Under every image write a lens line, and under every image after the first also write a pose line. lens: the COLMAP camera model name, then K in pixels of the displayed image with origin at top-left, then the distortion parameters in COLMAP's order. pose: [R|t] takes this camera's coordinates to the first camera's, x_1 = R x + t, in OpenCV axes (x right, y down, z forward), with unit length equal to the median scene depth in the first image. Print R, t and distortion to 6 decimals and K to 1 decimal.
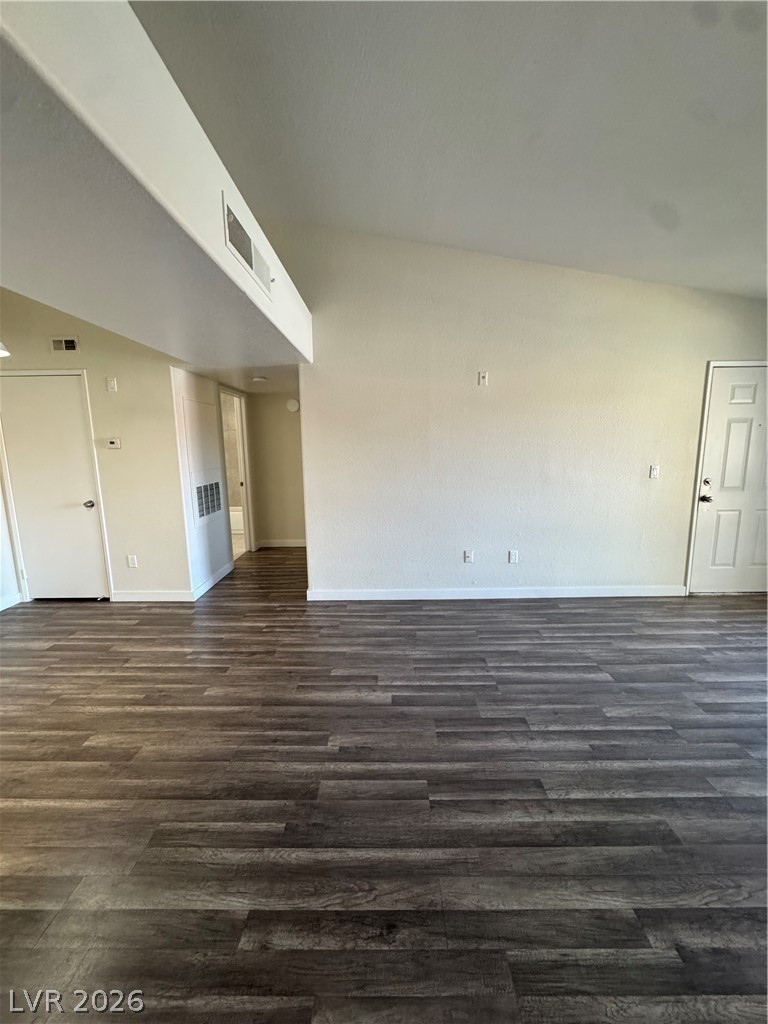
lens RADIAL K [[411.6, 0, 383.3], [0, 411.6, 508.3], [0, 0, 1]] dist [-0.000929, -0.000195]
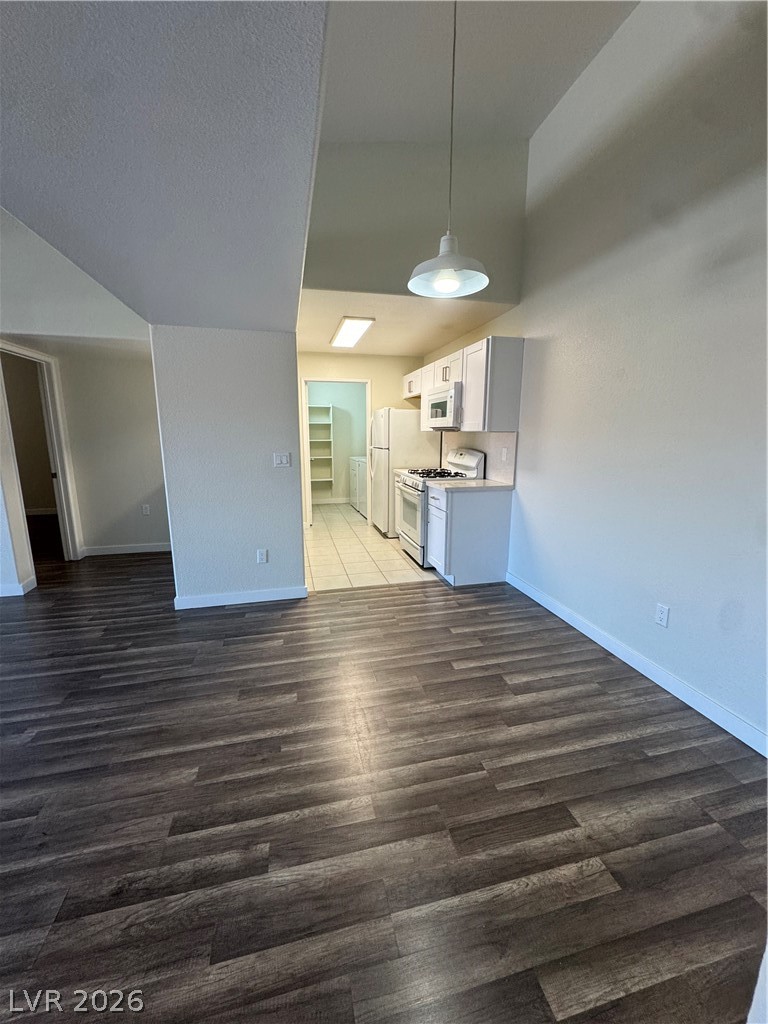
lens RADIAL K [[411.6, 0, 383.3], [0, 411.6, 508.3], [0, 0, 1]] dist [-0.000929, -0.000195]
pose [[-0.971546, 0.055453, -0.230266, -0.643001], [-0.024729, 0.943143, 0.331466, -0.227970], [0.235555, 0.327729, -0.914936, 1.669496]]
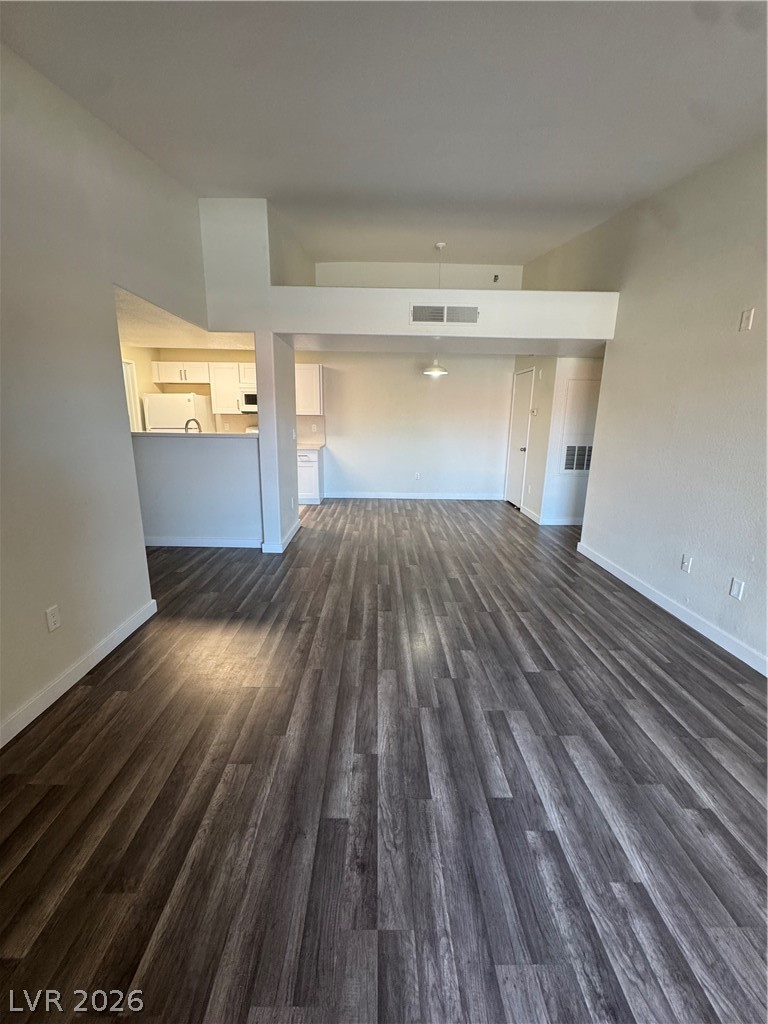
lens RADIAL K [[404.8, 0, 384.0], [0, 404.8, 512.0], [0, 0, 1]] dist [-0.013065, -0.000025]
pose [[0.018669, 0.240858, -0.970381, 1.489145], [-0.167306, 0.957618, 0.234471, -0.093807], [0.985728, 0.157974, 0.058175, 0.633582]]
